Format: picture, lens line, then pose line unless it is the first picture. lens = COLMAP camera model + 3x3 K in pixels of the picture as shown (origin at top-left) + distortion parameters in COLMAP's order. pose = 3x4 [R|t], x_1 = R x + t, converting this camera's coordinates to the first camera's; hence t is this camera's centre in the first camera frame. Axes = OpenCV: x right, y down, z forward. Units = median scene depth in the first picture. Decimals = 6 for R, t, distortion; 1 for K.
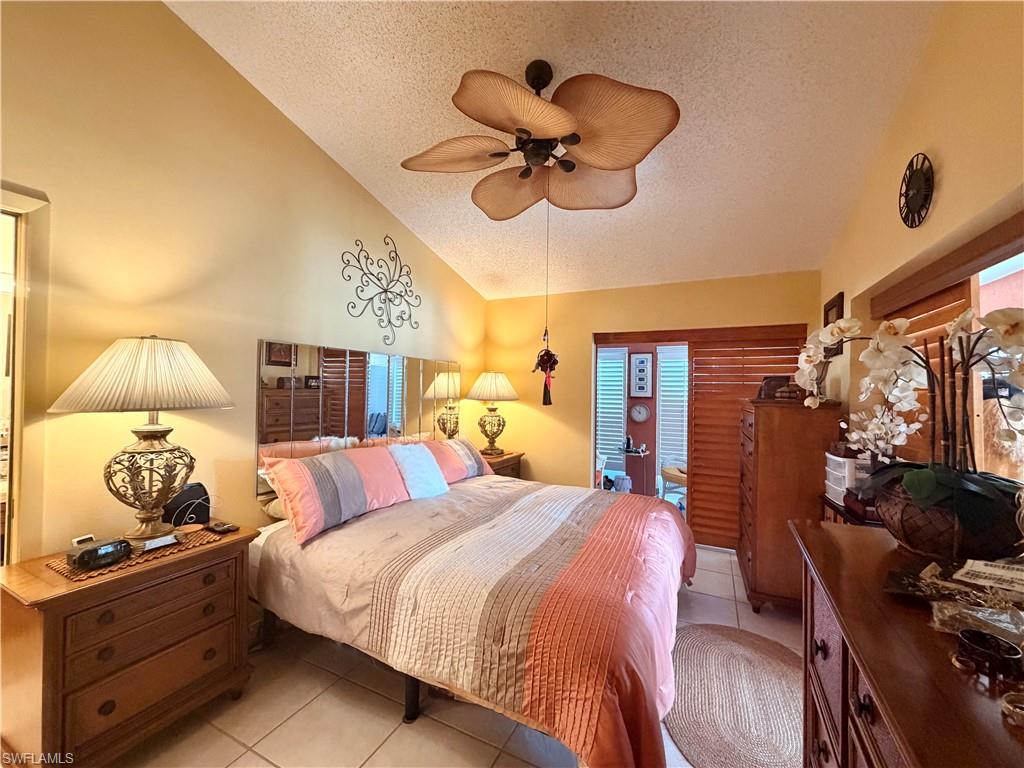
lens RADIAL K [[408.1, 0, 506.7], [0, 408.1, 385.6], [0, 0, 1]] dist [0.000902, -0.000063]
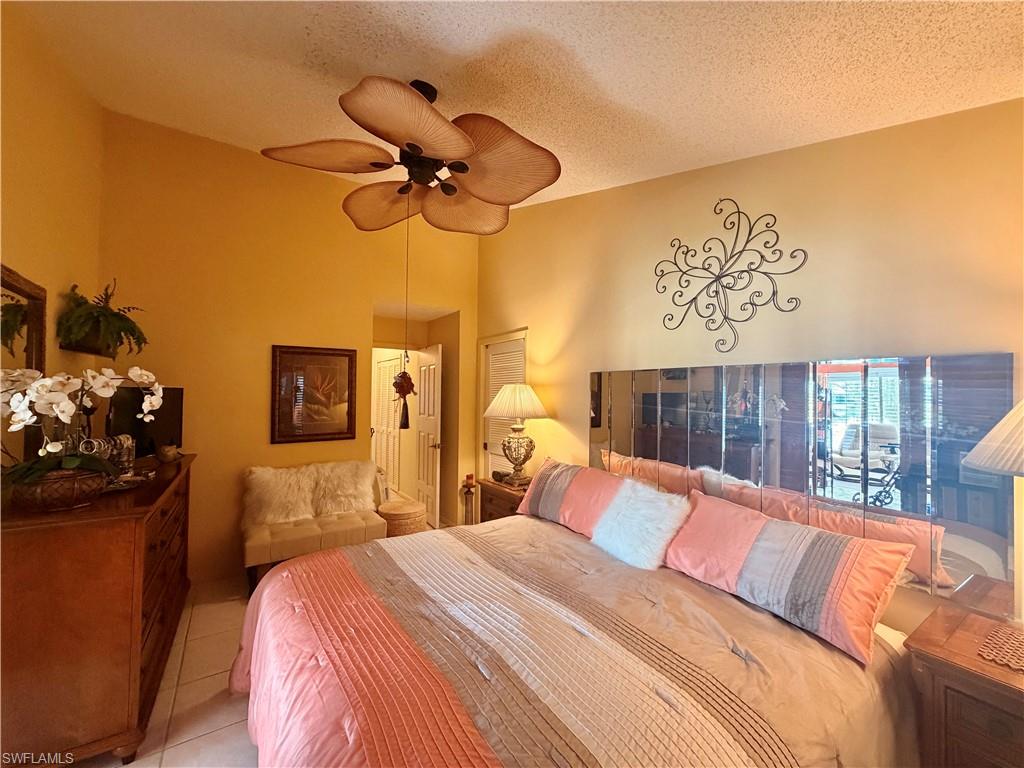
lens RADIAL K [[408.1, 0, 510.5], [0, 408.1, 387.1], [0, 0, 1]] dist [0.000902, -0.000063]
pose [[-0.488714, -0.038383, -0.871600, 0.524827], [-0.011565, 0.999229, -0.037519, -0.010121], [0.872368, -0.008256, -0.488781, 1.084427]]
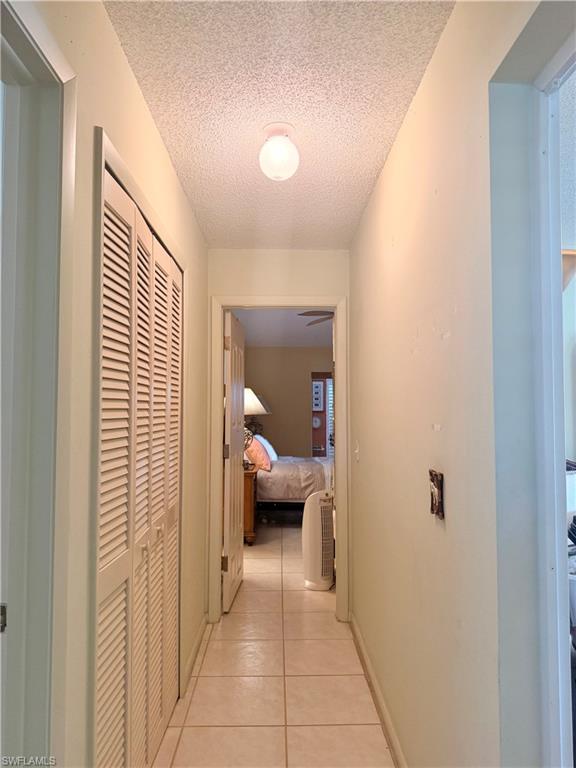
lens RADIAL K [[539.9, 0, 288.3], [0, 539.9, 384.8], [0, 0, 1]] dist [0.055903, -0.060472]
pose [[0.884465, 0.008823, 0.466522, -1.221914], [0.005802, 0.999536, -0.029904, -0.015638], [-0.466570, 0.029156, 0.884004, -1.232182]]
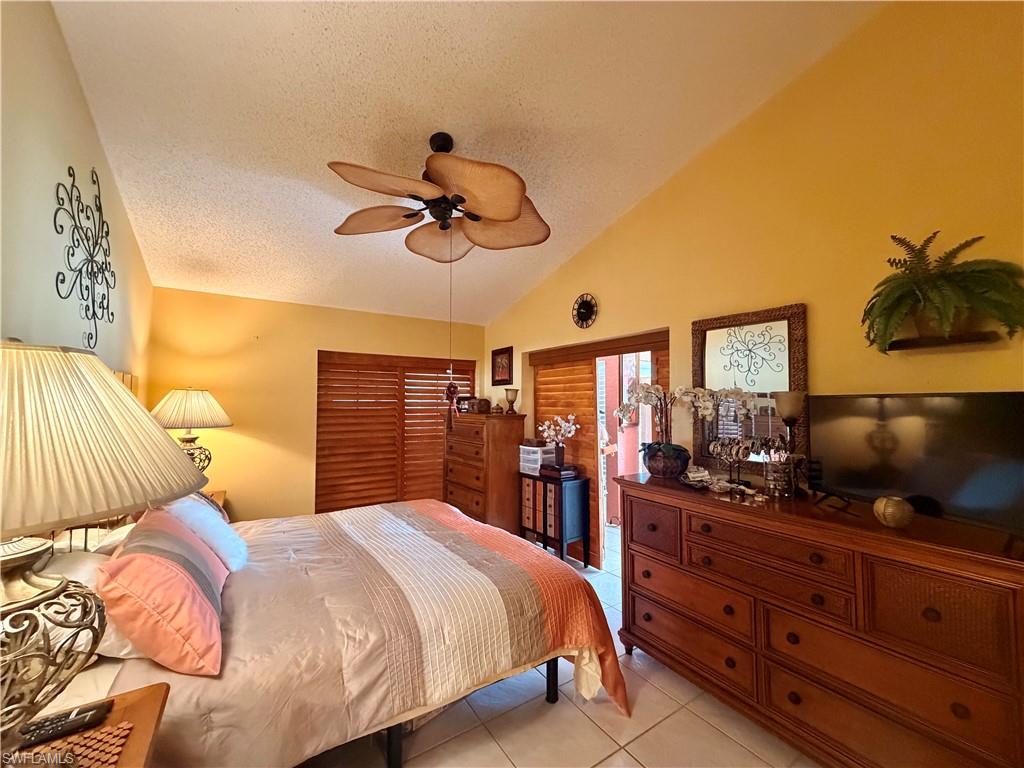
lens RADIAL K [[408.1, 0, 509.1], [0, 408.1, 388.5], [0, 0, 1]] dist [0.000902, -0.000063]
pose [[0.503362, 0.012740, 0.863982, -0.531939], [-0.000725, 0.999897, -0.014322, -0.033949], [-0.864075, 0.006583, 0.503320, 0.171645]]
